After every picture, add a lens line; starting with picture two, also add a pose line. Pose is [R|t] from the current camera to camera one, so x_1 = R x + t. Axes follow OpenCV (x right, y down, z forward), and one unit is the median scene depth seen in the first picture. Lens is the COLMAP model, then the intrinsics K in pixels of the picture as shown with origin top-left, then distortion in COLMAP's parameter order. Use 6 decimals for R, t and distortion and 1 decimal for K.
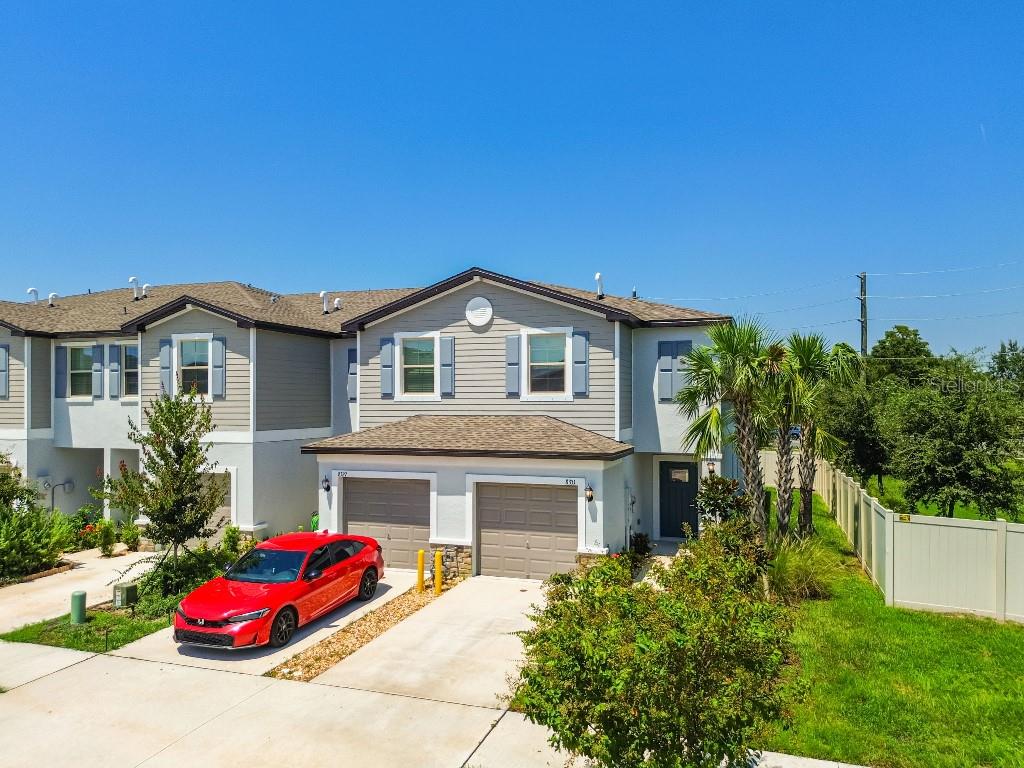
lens RADIAL K [[718.5, 0, 517.3], [0, 718.5, 381.3], [0, 0, 1]] dist [0.032182, -0.005586]
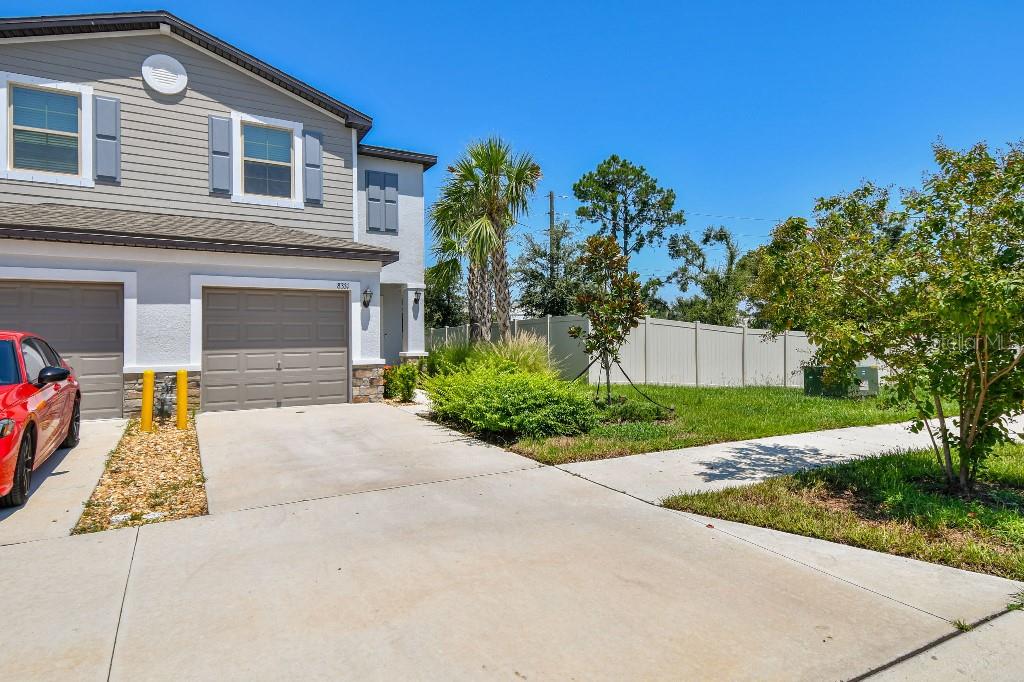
lens RADIAL K [[587.7, 0, 522.8], [0, 587.7, 333.8], [0, 0, 1]] dist [0.002902, -0.001125]
pose [[0.643401, 0.009655, 0.765468, -0.296090], [-0.019754, 0.999797, 0.003993, 0.171668], [-0.765274, -0.017690, 0.643461, 0.338946]]
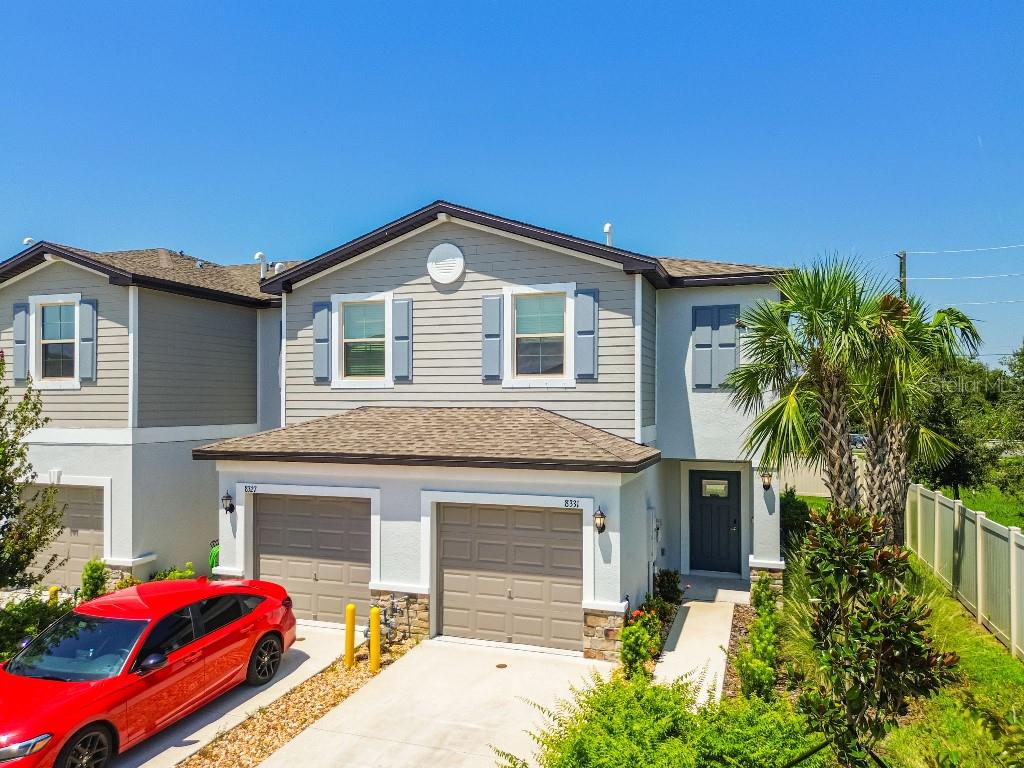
lens RADIAL K [[718.5, 0, 521.3], [0, 718.5, 391.6], [0, 0, 1]] dist [0.032182, -0.005586]
pose [[0.999951, 0.003271, 0.009290, 0.017460], [-0.003400, 0.999897, 0.013939, 0.022540], [-0.009244, -0.013970, 0.999860, 0.291655]]
